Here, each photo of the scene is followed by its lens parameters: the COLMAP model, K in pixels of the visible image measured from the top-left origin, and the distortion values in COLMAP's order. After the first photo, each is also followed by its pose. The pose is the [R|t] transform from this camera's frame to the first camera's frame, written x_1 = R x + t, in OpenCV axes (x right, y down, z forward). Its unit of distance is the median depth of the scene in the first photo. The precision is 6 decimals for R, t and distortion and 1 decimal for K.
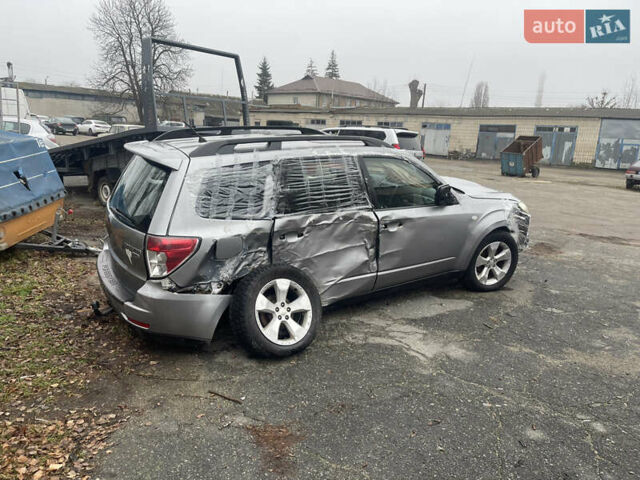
lens RADIAL K [[480.9, 0, 318.2], [0, 480.9, 239.8], [0, 0, 1]] dist [0.070984, -0.092890]
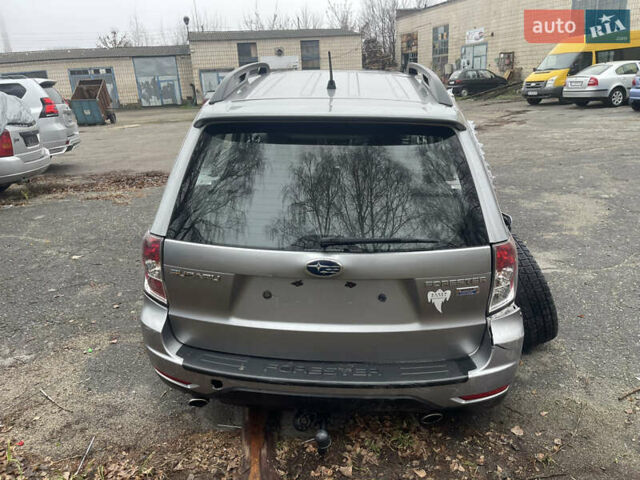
lens RADIAL K [[480.9, 0, 325.5], [0, 480.9, 239.4], [0, 0, 1]] dist [0.070984, -0.092890]
pose [[0.569176, -0.338313, 0.749389, -0.660345], [0.258428, 0.938845, 0.227562, -0.147828], [-0.780547, 0.064140, 0.621797, 0.584811]]
